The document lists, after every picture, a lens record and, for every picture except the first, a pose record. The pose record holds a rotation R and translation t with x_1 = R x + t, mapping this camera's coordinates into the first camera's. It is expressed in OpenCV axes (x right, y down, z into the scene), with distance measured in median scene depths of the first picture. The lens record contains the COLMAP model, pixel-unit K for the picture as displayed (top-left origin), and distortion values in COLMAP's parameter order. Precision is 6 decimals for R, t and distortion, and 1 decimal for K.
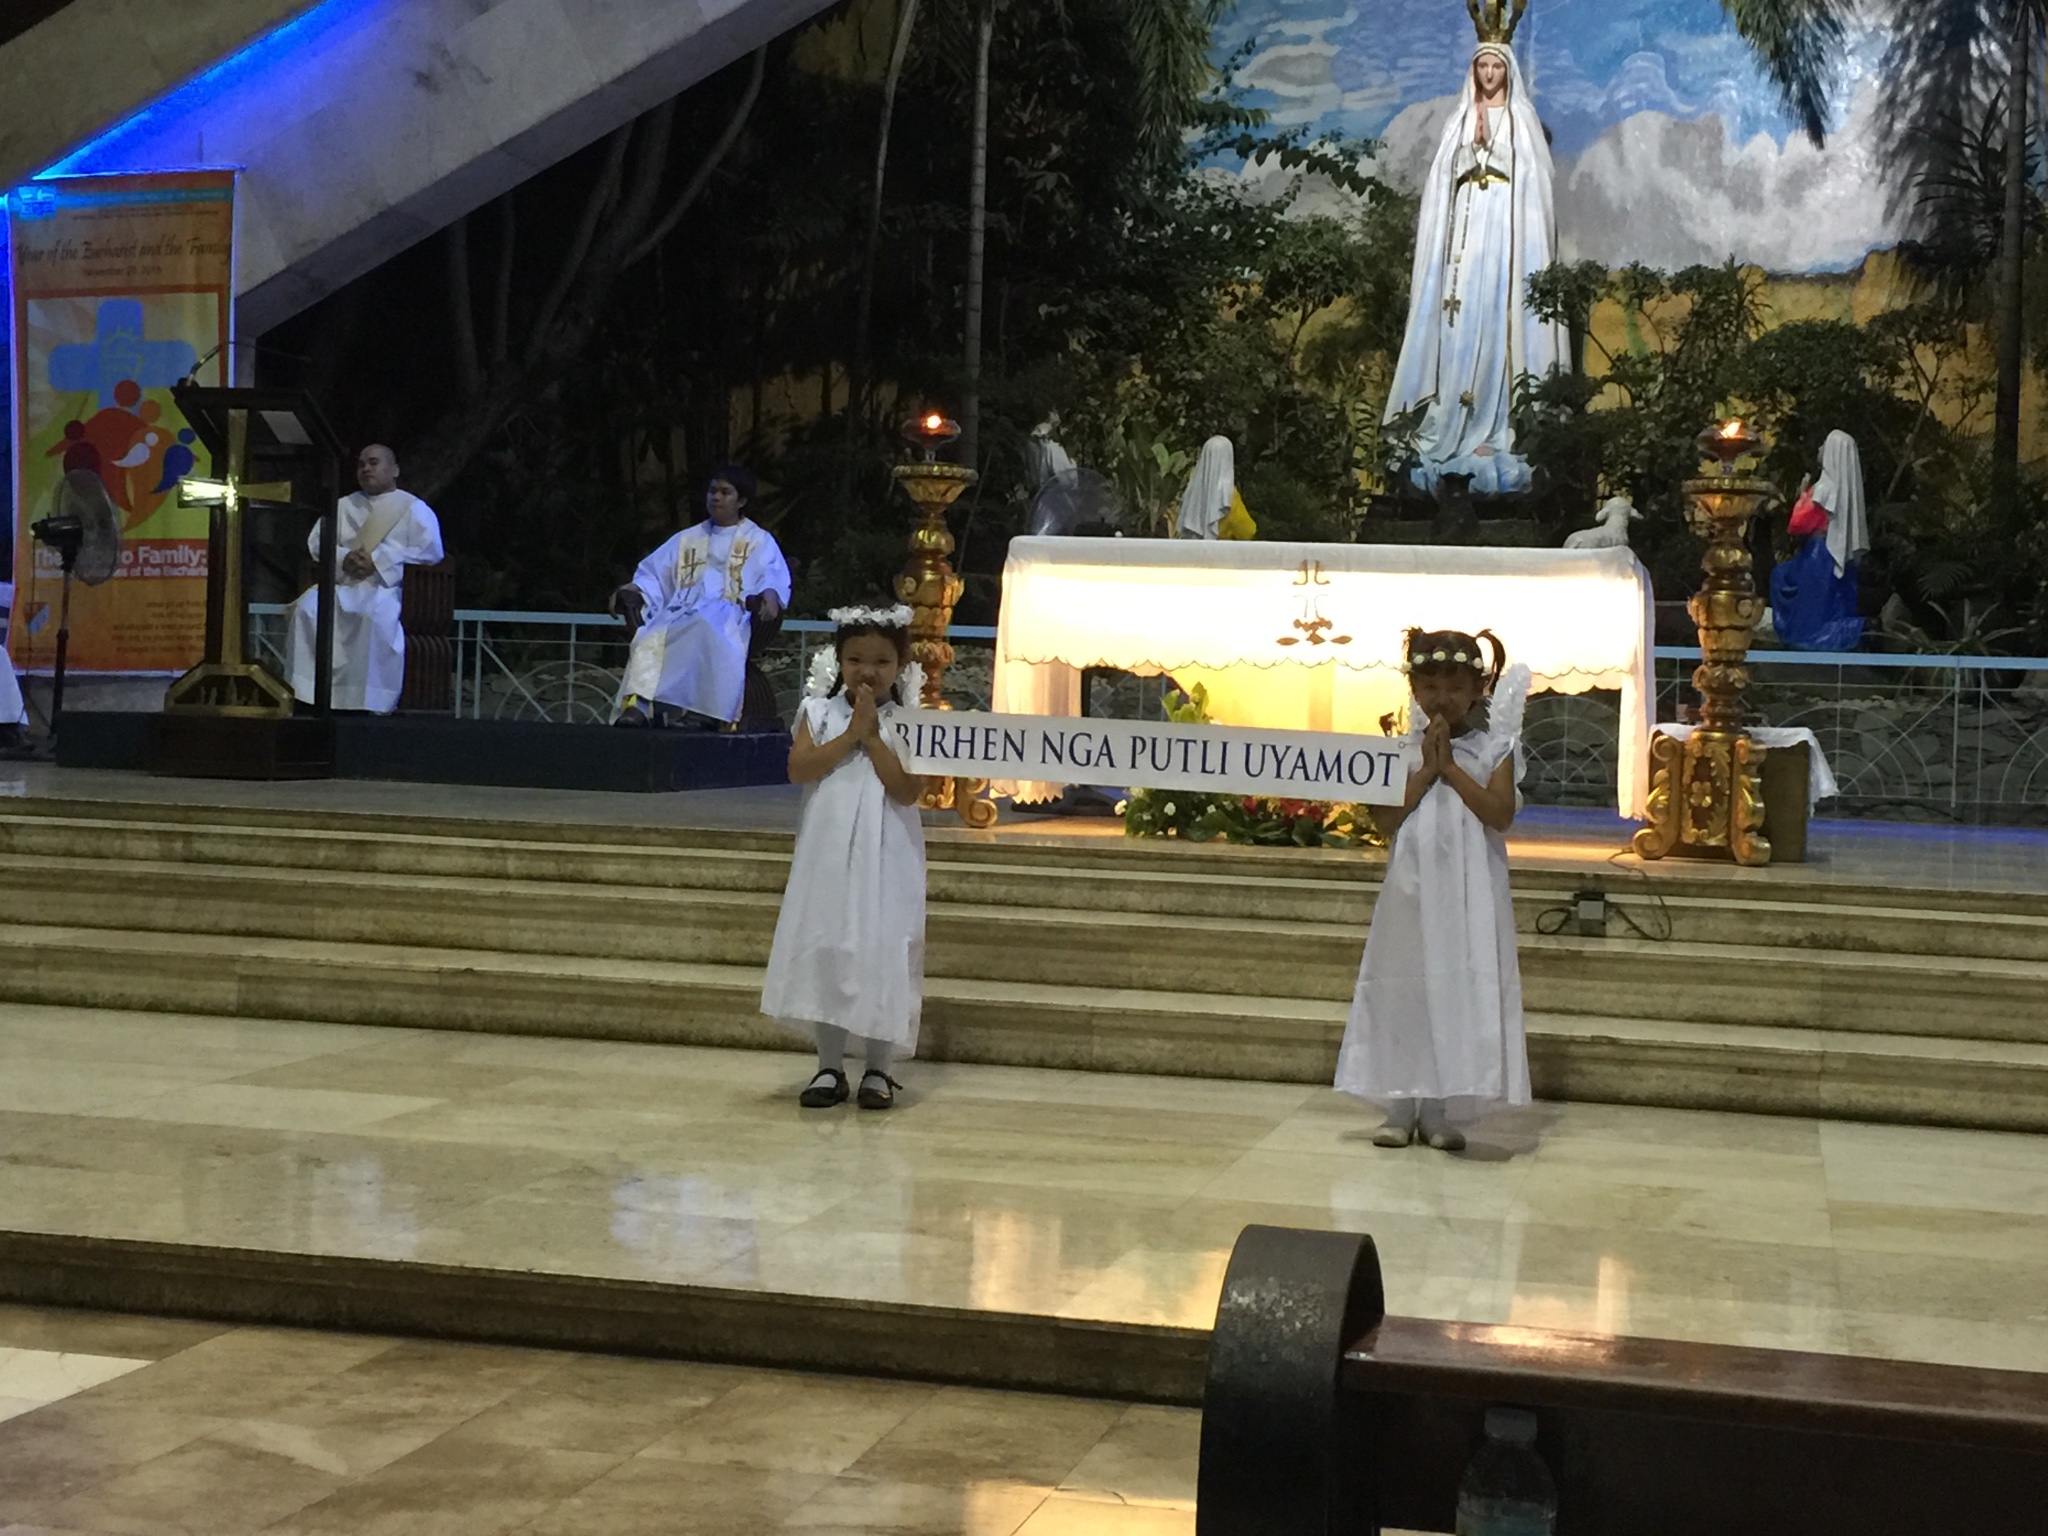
lens RADIAL K [[3040.1, 0, 1024.0], [0, 3040.1, 768.0], [0, 0, 1]] dist [0.008739, 0.016583]
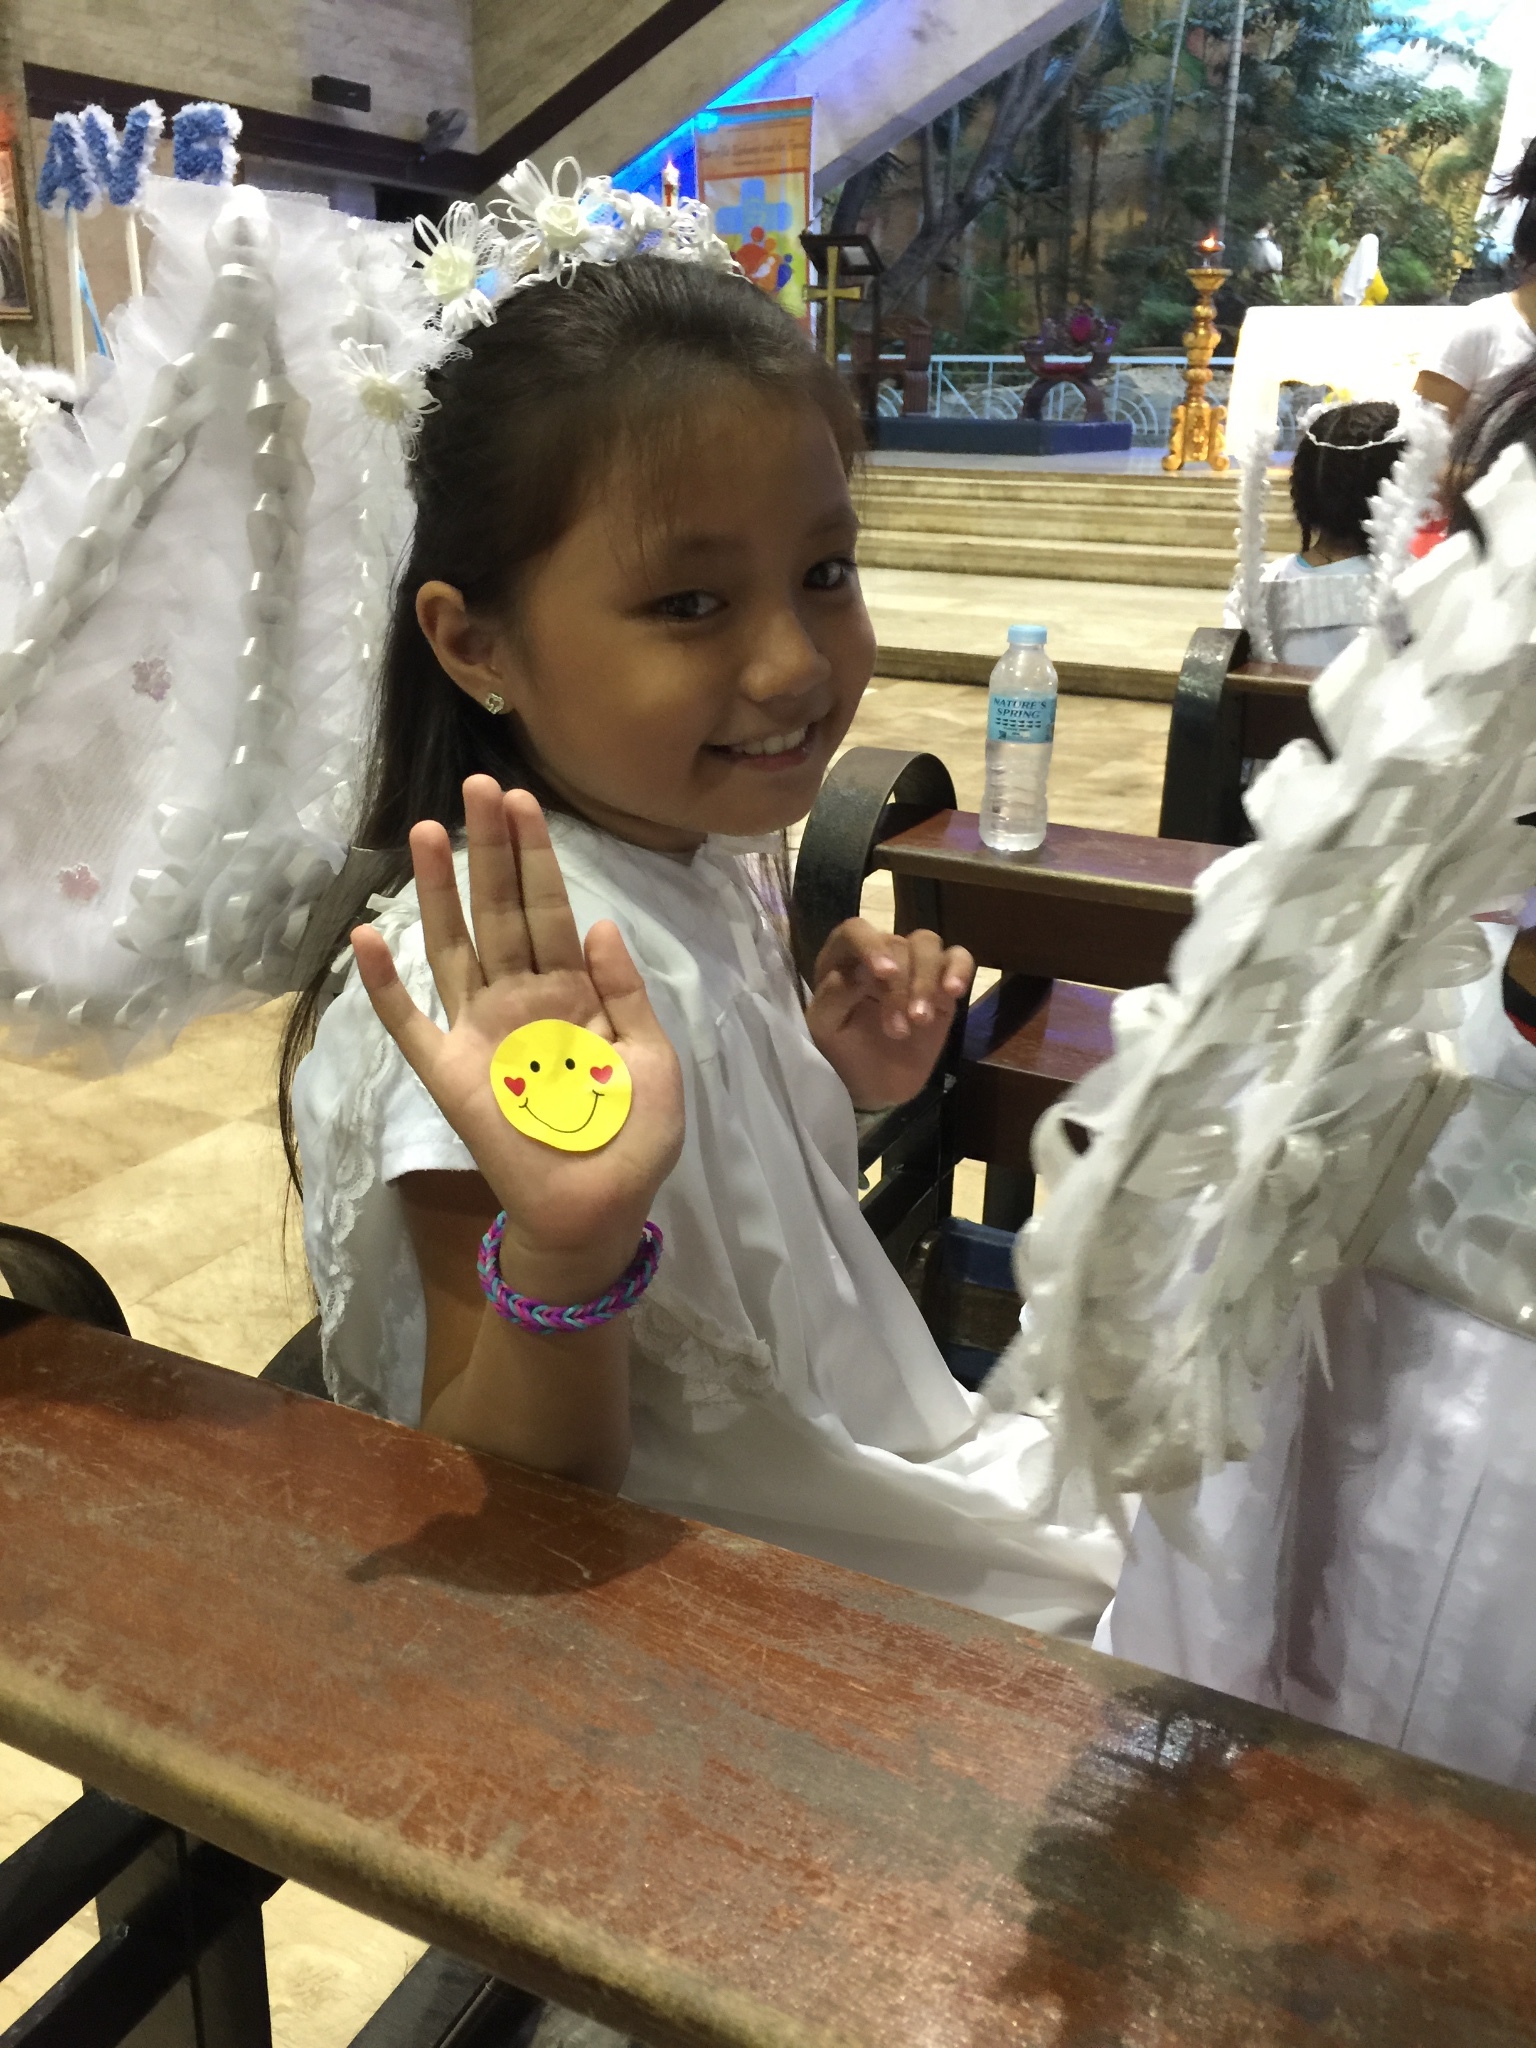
lens RADIAL K [[1769.7, 0, 768.0], [0, 1769.7, 1024.0], [0, 0, 1]] dist [0.068746, -0.099953]
pose [[0.972004, 0.063057, -0.226344, -0.008670], [0.009054, 0.952548, 0.304253, 0.004027], [0.234789, -0.297785, 0.925310, -0.136294]]
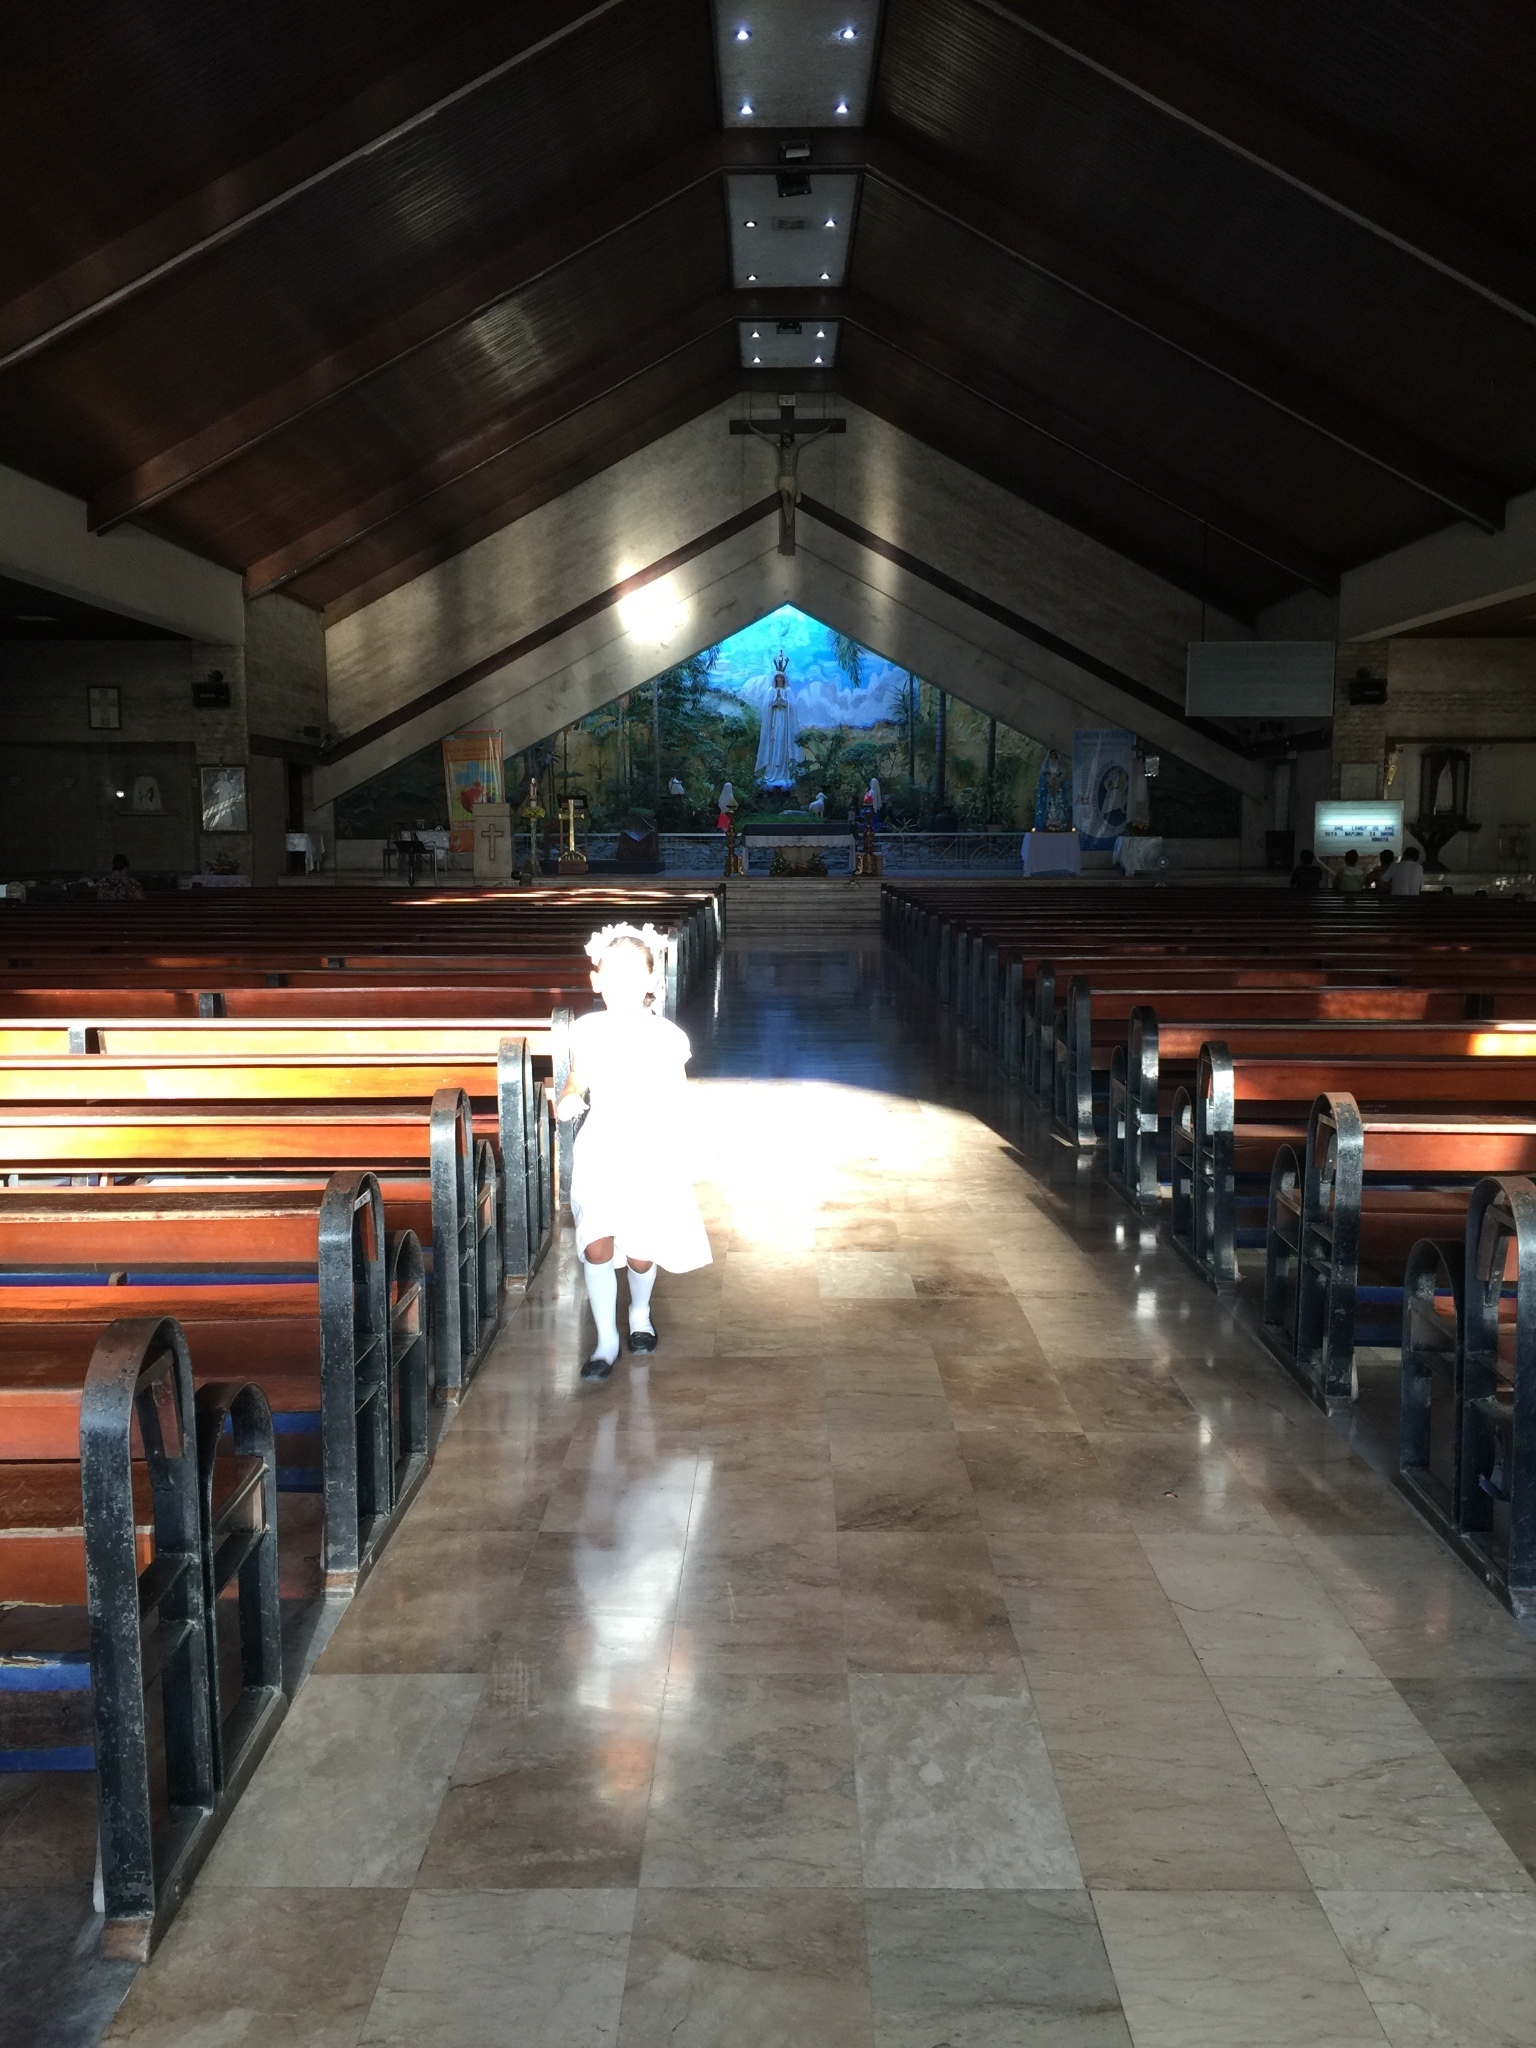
lens RADIAL K [[1751.2, 0, 770.6], [0, 1751.2, 1032.8], [0, 0, 1]] dist [0.066094, -0.098377]
pose [[0.972558, -0.060358, 0.224694, -0.405109], [0.037069, 0.993626, 0.106460, -0.024403], [-0.229688, -0.095209, 0.968596, -1.248293]]
